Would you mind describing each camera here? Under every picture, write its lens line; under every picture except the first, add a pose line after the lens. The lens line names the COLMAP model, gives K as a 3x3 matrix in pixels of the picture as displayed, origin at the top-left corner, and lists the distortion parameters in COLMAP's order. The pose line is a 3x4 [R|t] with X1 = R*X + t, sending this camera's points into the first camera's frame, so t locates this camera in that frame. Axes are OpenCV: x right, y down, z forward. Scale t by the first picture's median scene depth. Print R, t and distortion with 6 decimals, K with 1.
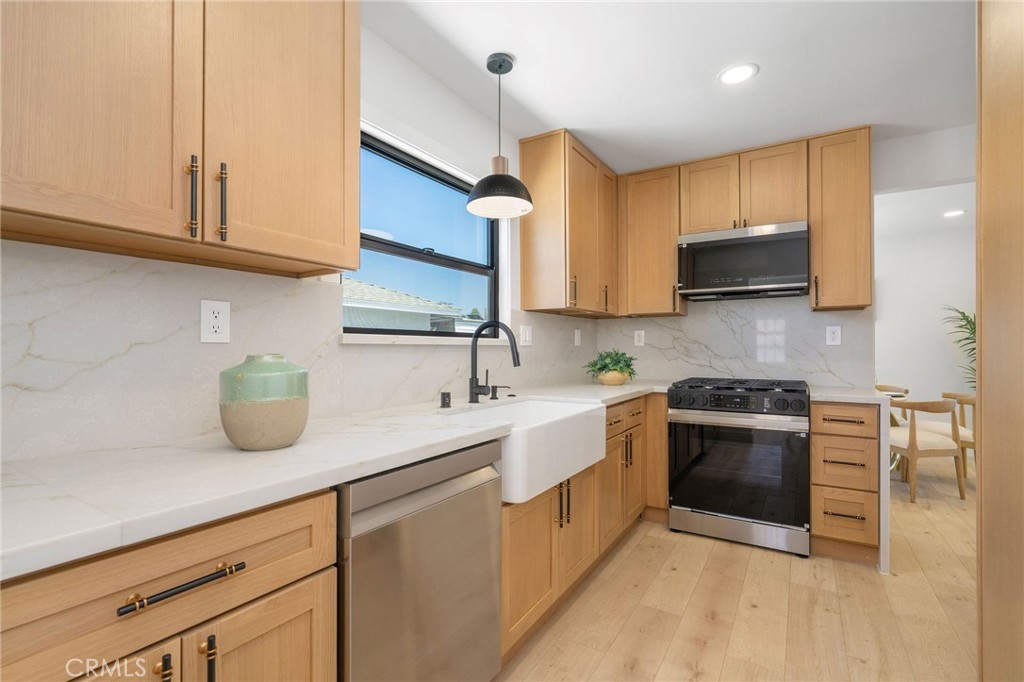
lens RADIAL K [[464.7, 0, 510.6], [0, 464.7, 342.4], [0, 0, 1]] dist [-0.007339, 0.002139]
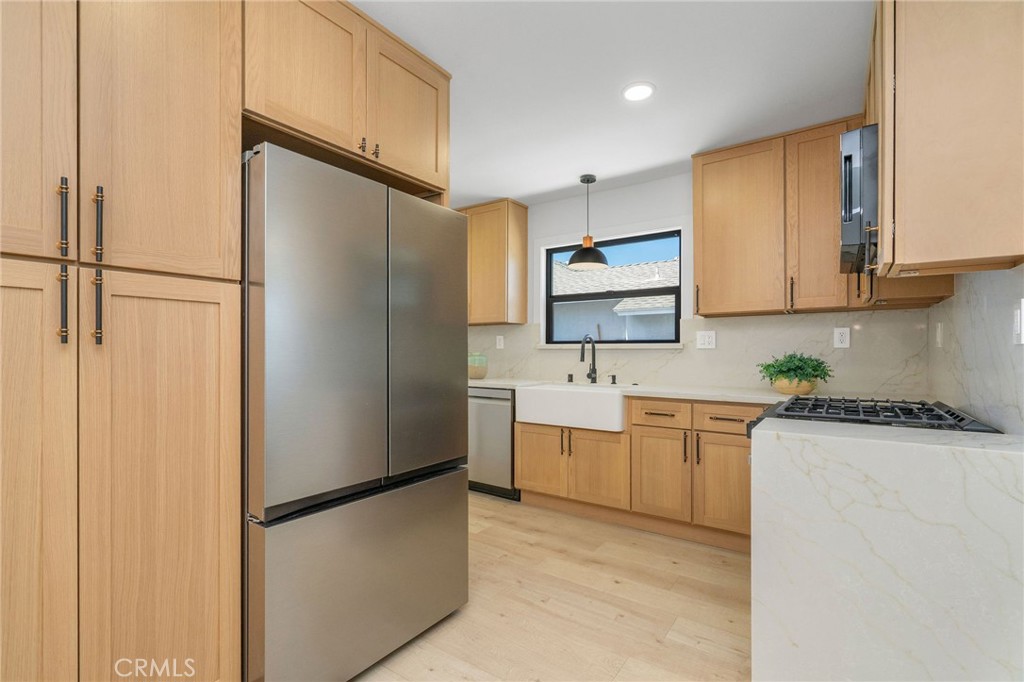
lens RADIAL K [[464.7, 0, 517.3], [0, 464.7, 348.9], [0, 0, 1]] dist [-0.007339, 0.002139]
pose [[-0.044565, -0.010091, -0.998956, 1.557425], [0.005499, 0.999931, -0.010346, 0.021927], [0.998991, -0.005955, -0.044507, 0.770048]]
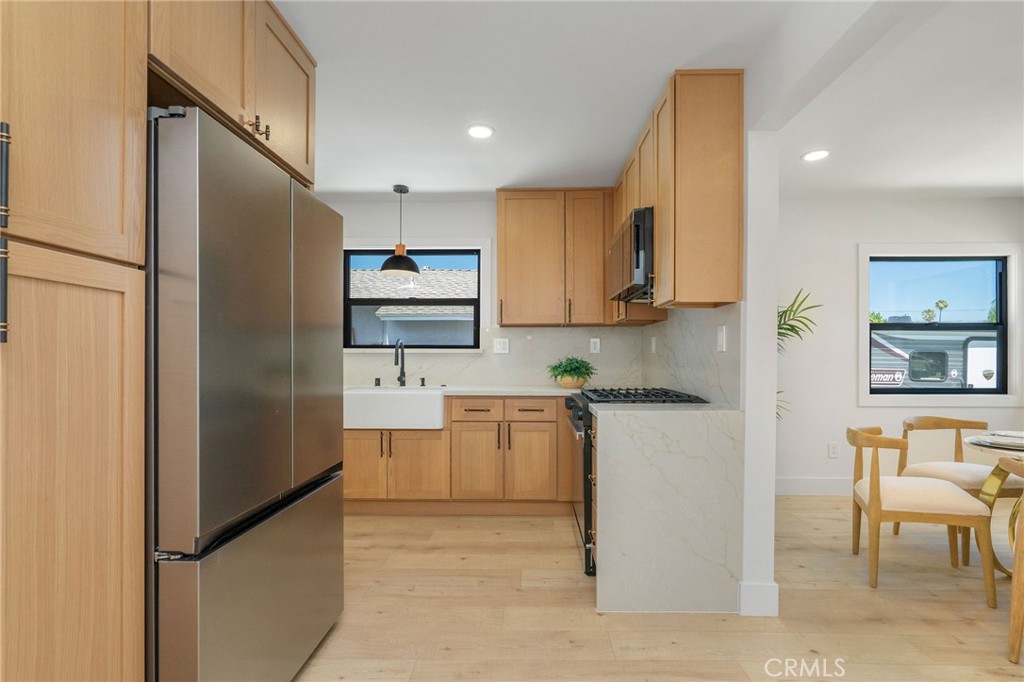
lens RADIAL K [[464.7, 0, 530.2], [0, 464.7, 354.9], [0, 0, 1]] dist [-0.007339, 0.002139]
pose [[0.529913, -0.007030, -0.848023, 1.597978], [0.006891, 0.999968, -0.003983, 0.023010], [0.848024, -0.003733, 0.529944, 0.463418]]
